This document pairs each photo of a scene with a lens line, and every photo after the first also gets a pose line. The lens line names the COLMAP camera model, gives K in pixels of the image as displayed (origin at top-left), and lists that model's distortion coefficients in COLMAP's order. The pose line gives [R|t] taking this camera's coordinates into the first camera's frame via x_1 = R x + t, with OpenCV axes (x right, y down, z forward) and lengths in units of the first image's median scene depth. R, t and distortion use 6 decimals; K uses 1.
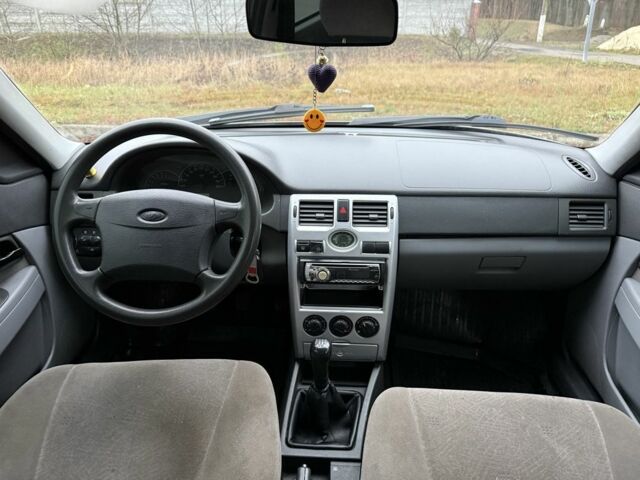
lens RADIAL K [[457.8, 0, 320.0], [0, 457.8, 240.0], [0, 0, 1]] dist [-0.001677, -0.008810]
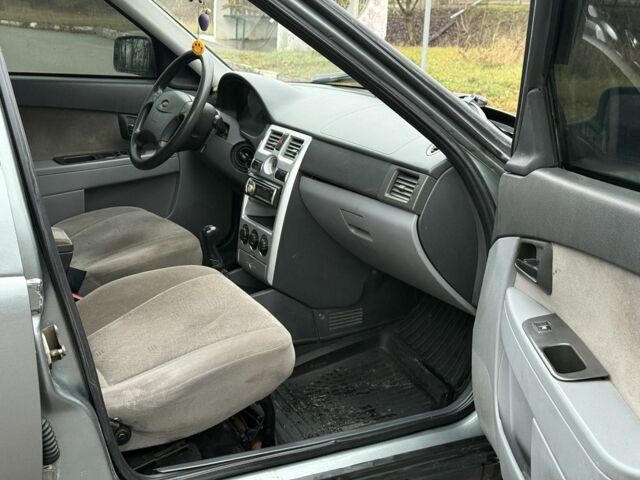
lens RADIAL K [[890.3, 0, 320.0], [0, 890.3, 240.0], [0, 0, 1]] dist [0.187945, -0.326709]
pose [[0.497082, 0.236035, -0.834983, 2.054660], [-0.393015, 0.919168, 0.025863, 0.069398], [0.773595, 0.315305, 0.549667, -0.100322]]
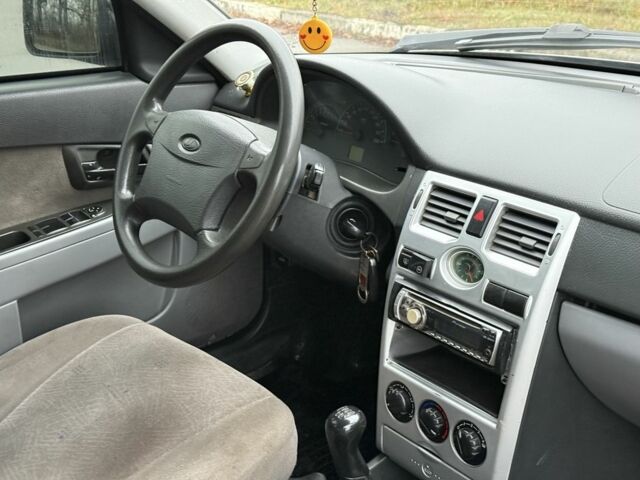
lens RADIAL K [[890.3, 0, 320.0], [0, 890.3, 240.0], [0, 0, 1]] dist [0.187945, -0.326709]
pose [[0.644904, 0.256139, -0.720063, 0.698781], [-0.299602, 0.951483, 0.070129, -0.054583], [0.703091, 0.170506, 0.690356, 0.131315]]
